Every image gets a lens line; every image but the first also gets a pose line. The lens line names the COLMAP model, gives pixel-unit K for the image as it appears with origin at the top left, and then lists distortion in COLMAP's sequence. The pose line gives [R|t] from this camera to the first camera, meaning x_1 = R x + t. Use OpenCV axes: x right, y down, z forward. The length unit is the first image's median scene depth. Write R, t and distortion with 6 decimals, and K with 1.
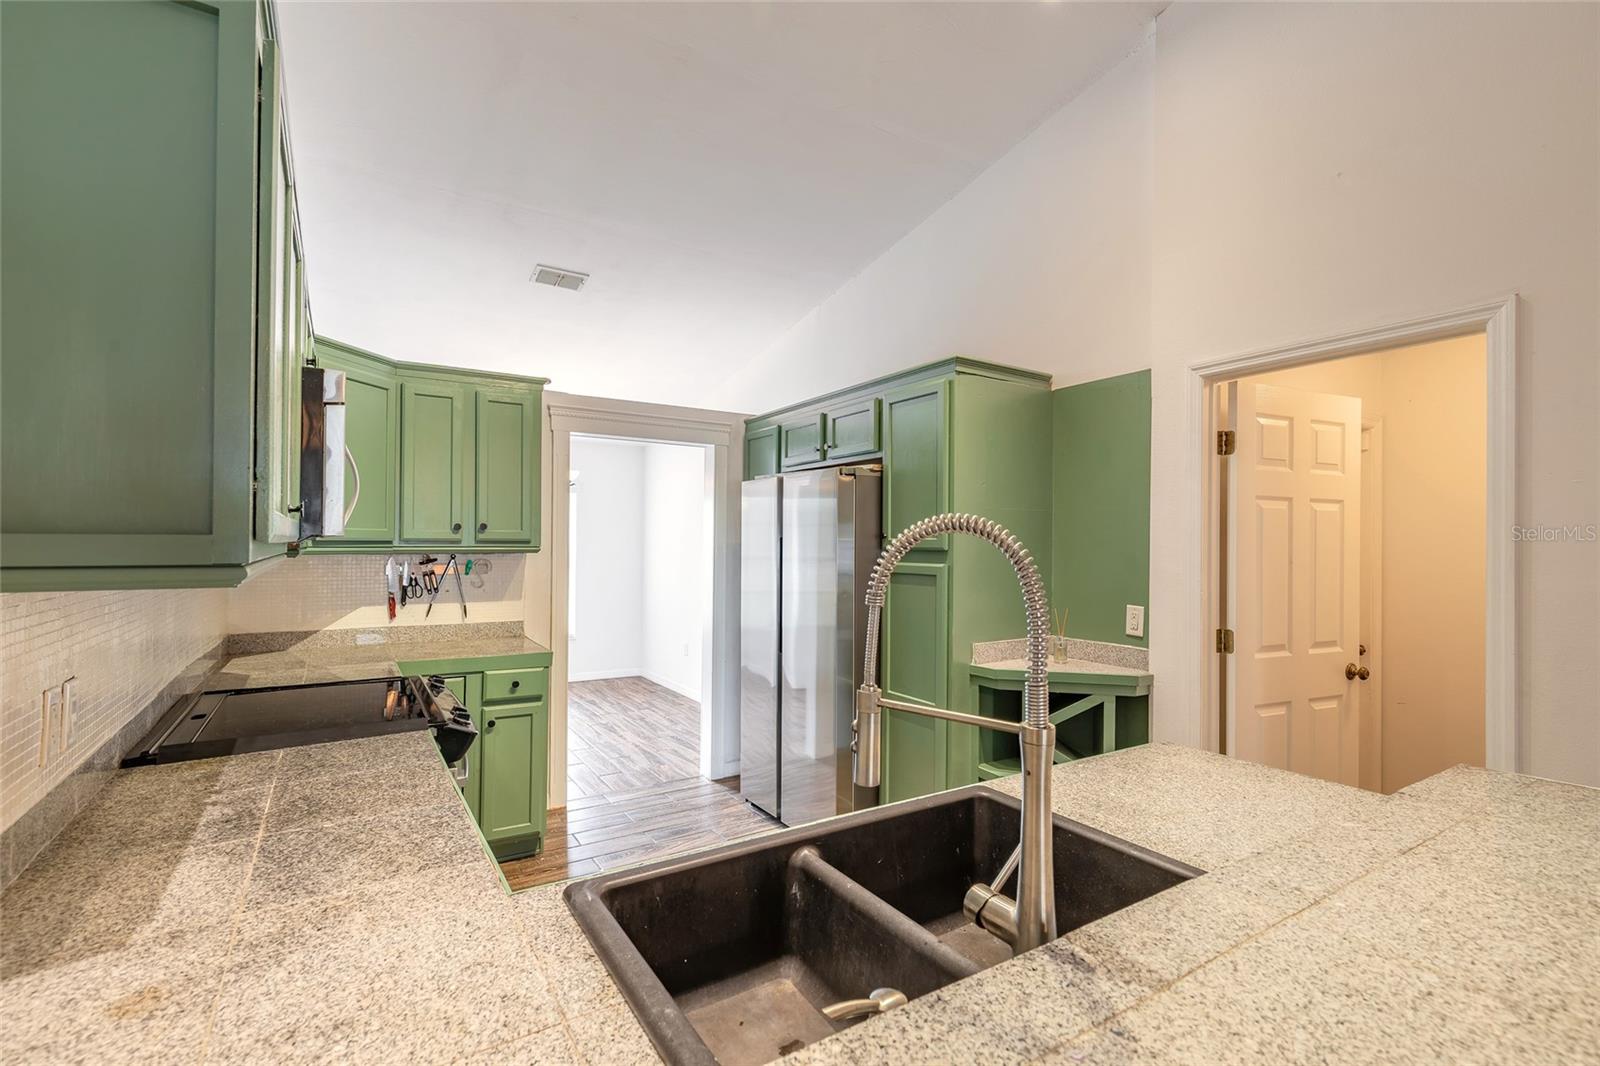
lens RADIAL K [[719.4, 0, 798.7], [0, 719.4, 545.0], [0, 0, 1]] dist [0.008487, -0.001671]
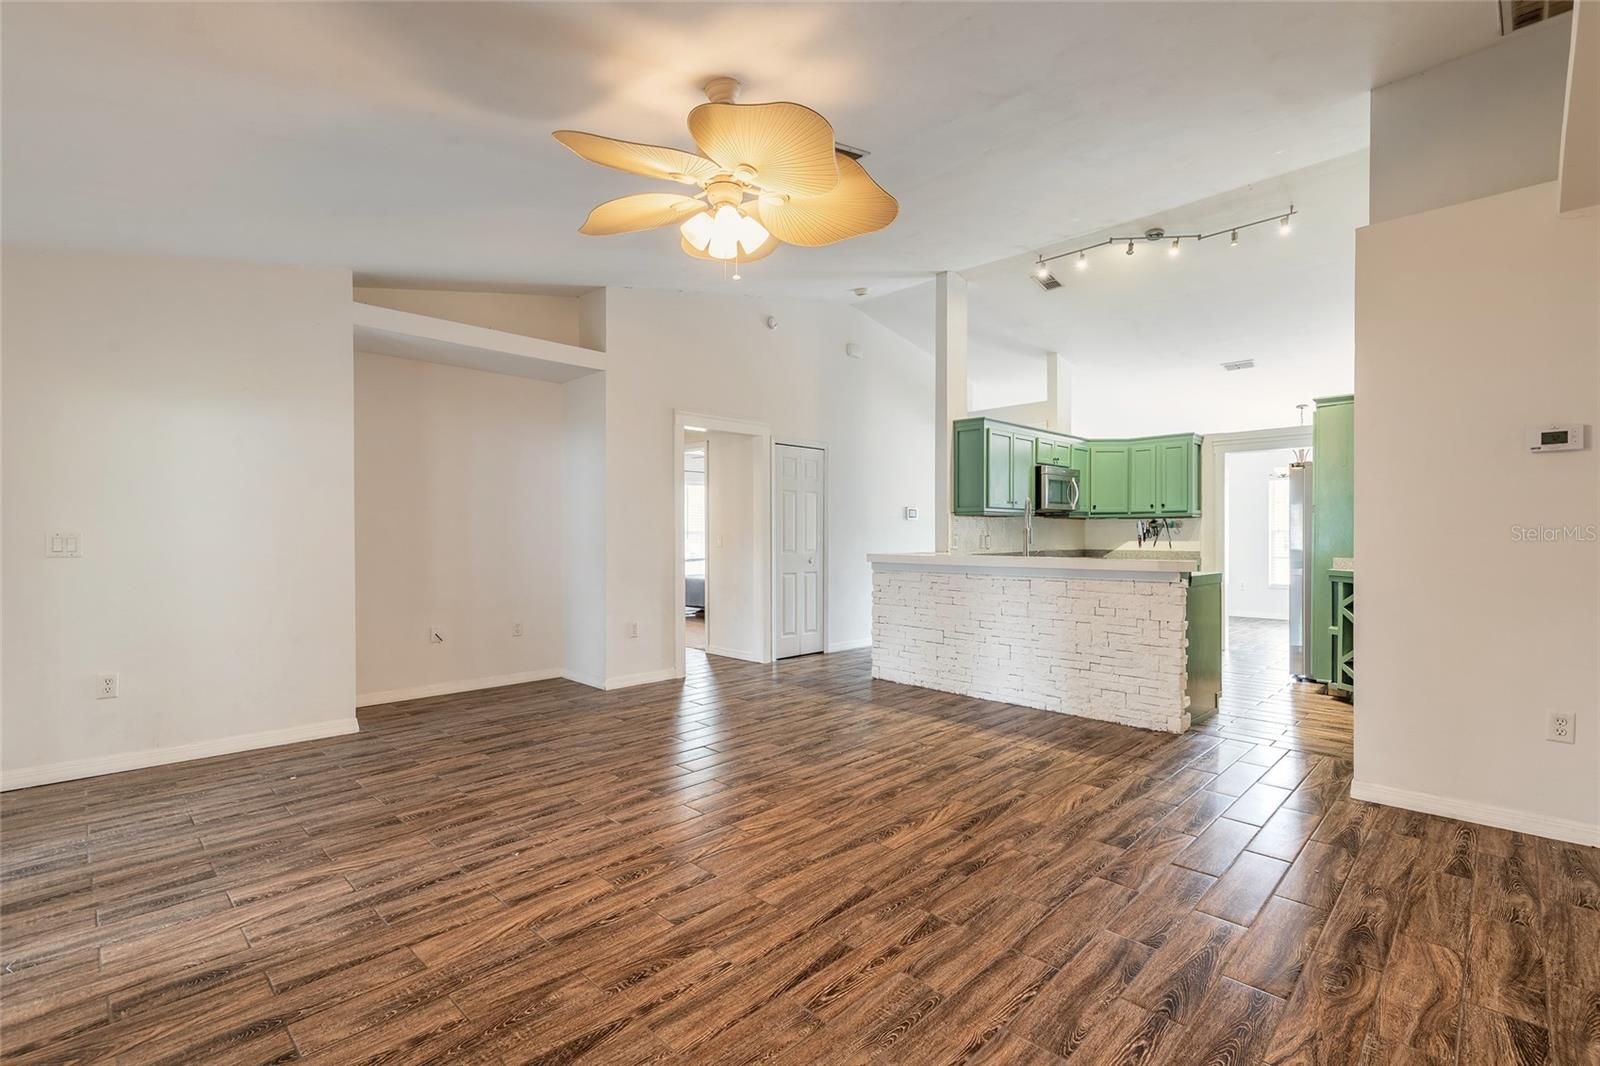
lens RADIAL K [[719.4, 0, 796.8], [0, 719.4, 538.6], [0, 0, 1]] dist [0.008487, -0.001671]
pose [[0.216029, -0.001536, -0.976386, 1.441197], [0.000331, 0.999999, -0.001500, 0.078201], [0.976387, 0.000000, 0.216030, -0.569306]]
